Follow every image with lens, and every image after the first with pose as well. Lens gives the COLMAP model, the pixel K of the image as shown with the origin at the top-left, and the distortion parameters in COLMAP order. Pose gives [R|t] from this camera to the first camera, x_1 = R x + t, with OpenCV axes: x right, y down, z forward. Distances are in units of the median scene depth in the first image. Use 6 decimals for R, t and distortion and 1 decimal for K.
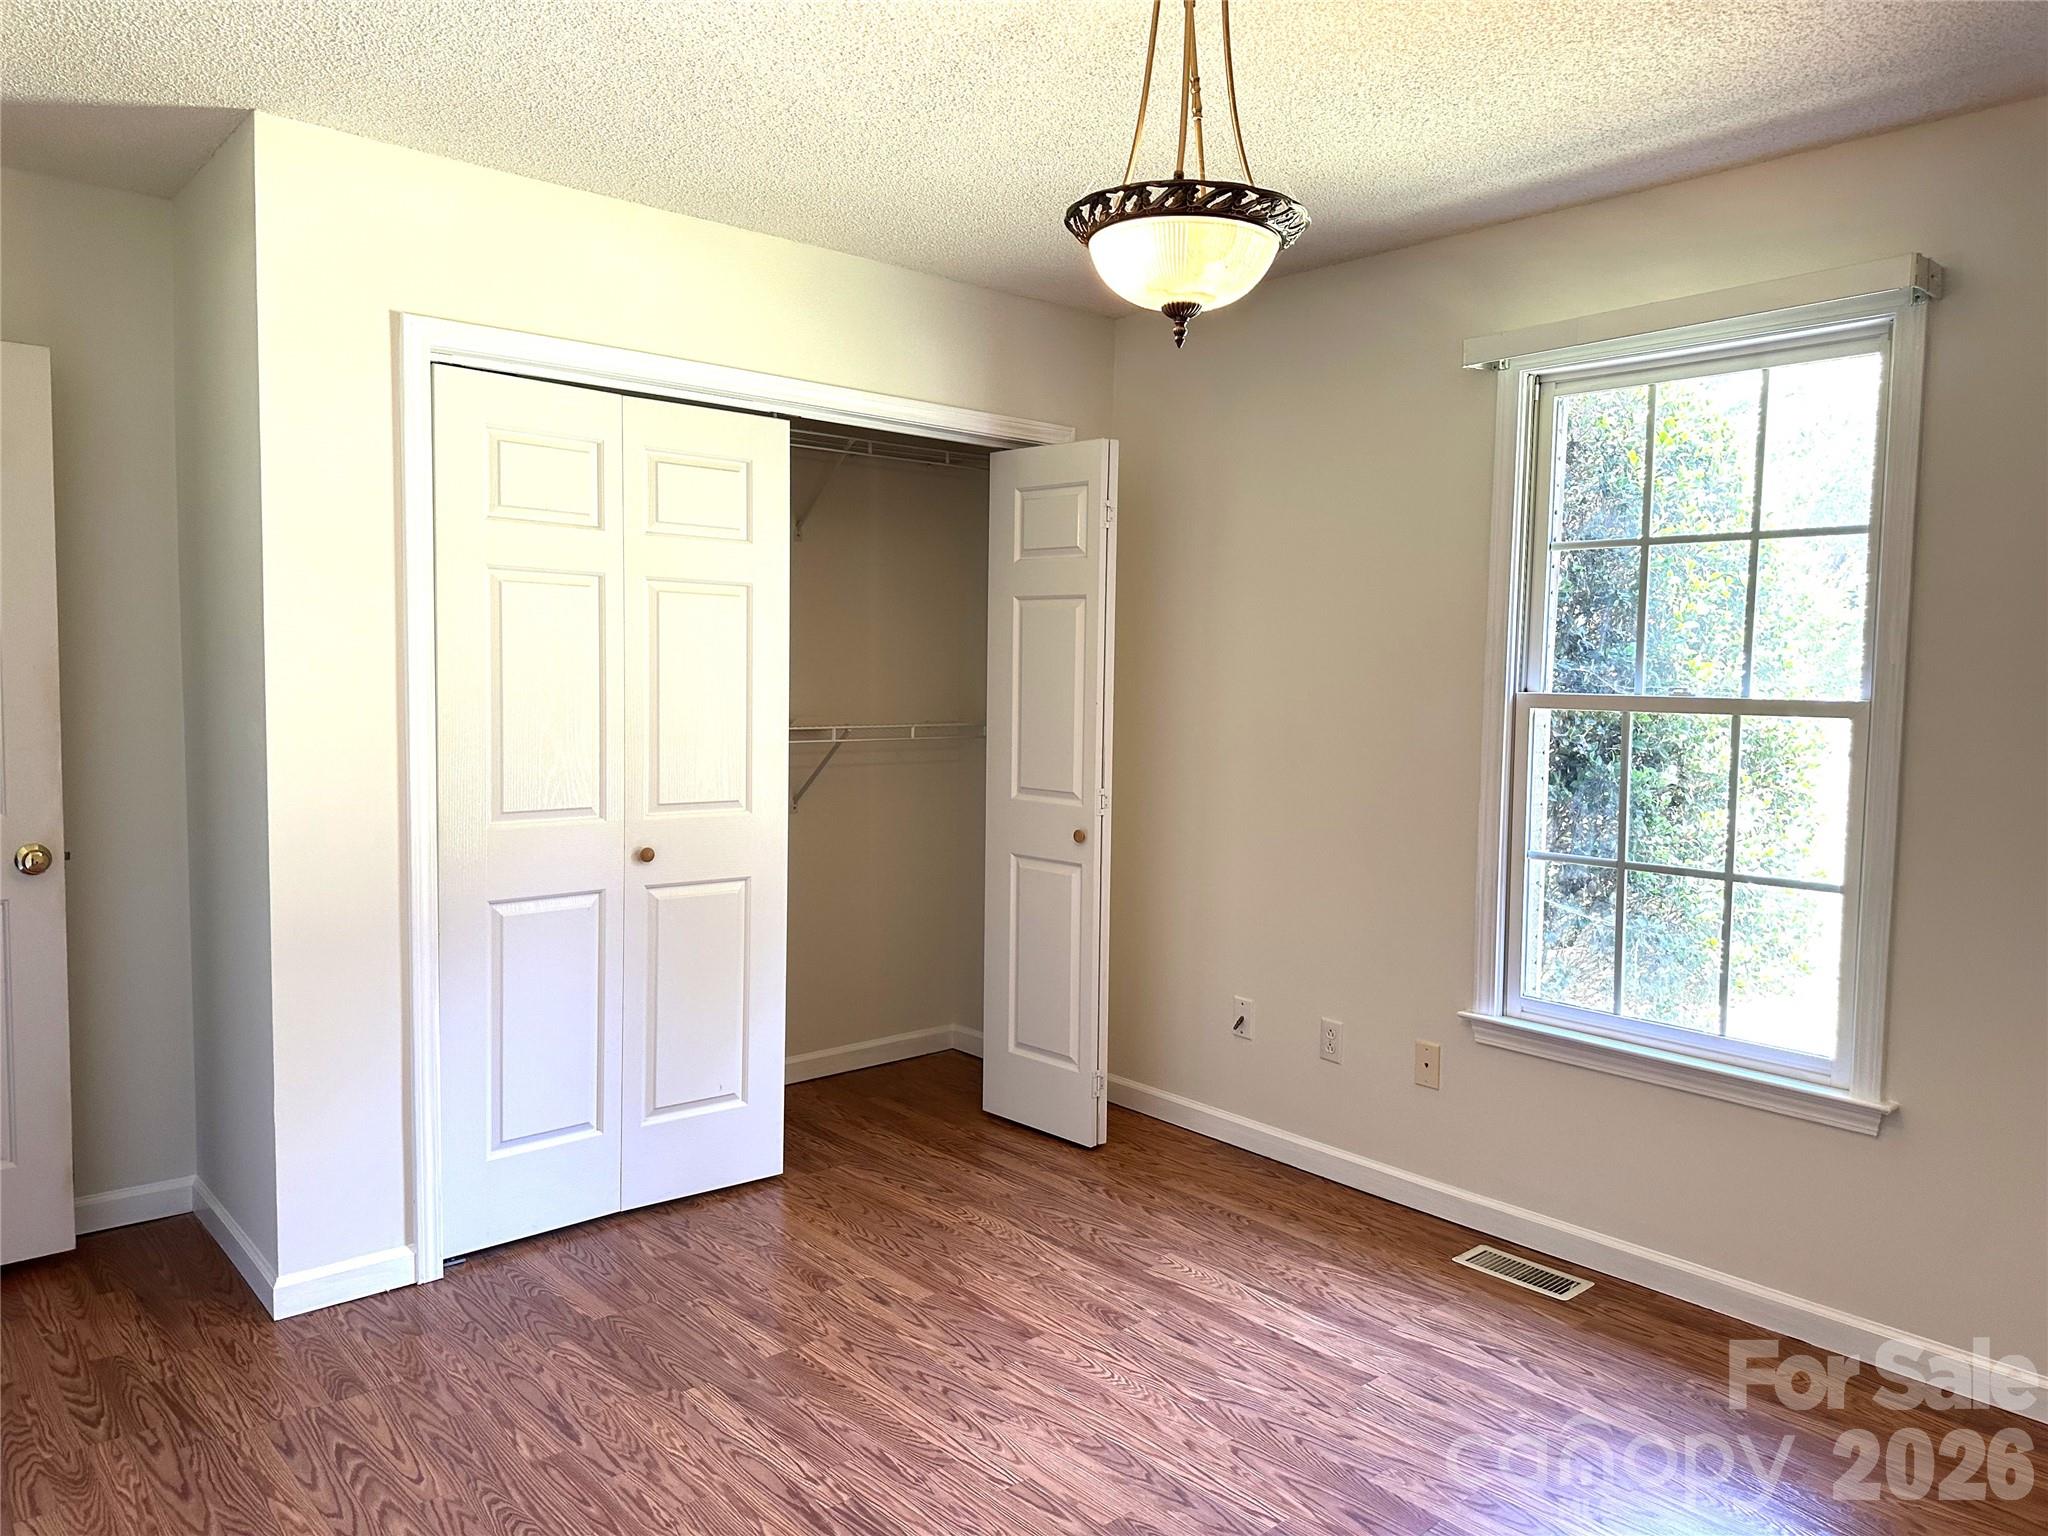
lens RADIAL K [[1419.9, 0, 1032.1], [0, 1419.9, 764.2], [0, 0, 1]] dist [0.007554, 0.001157]
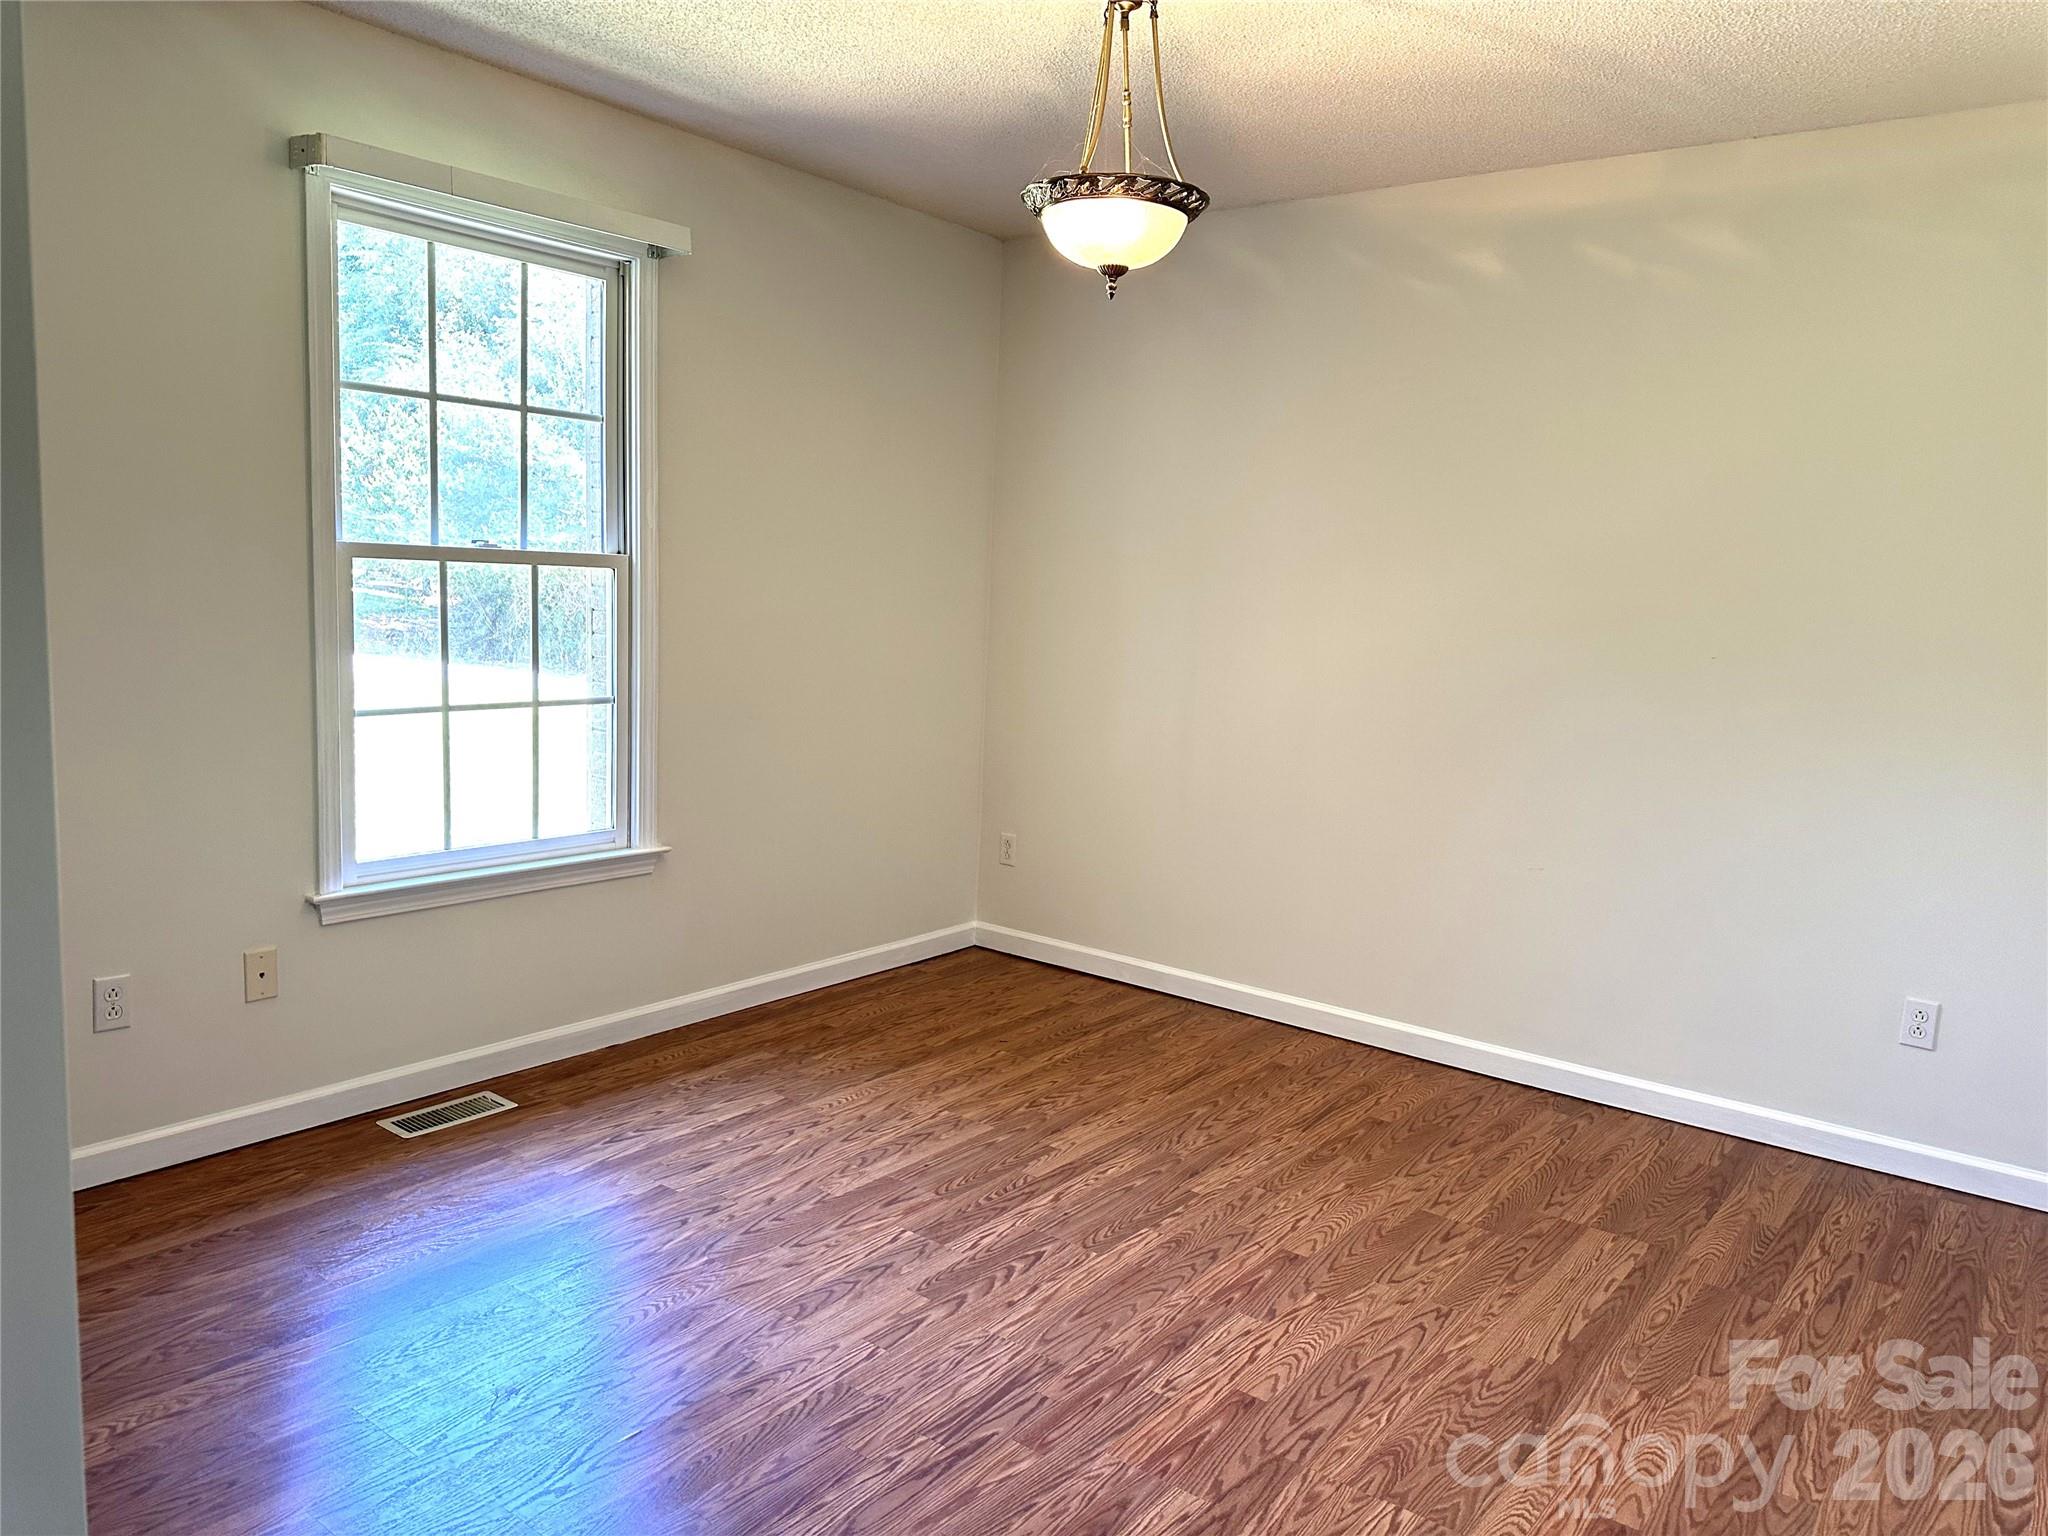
lens RADIAL K [[1419.9, 0, 1032.1], [0, 1419.9, 764.2], [0, 0, 1]] dist [0.007554, 0.001157]
pose [[-0.174462, -0.154930, 0.972399, -0.781169], [0.020242, 0.986771, 0.160852, -0.055533], [-0.984456, 0.047746, -0.169018, 0.847158]]
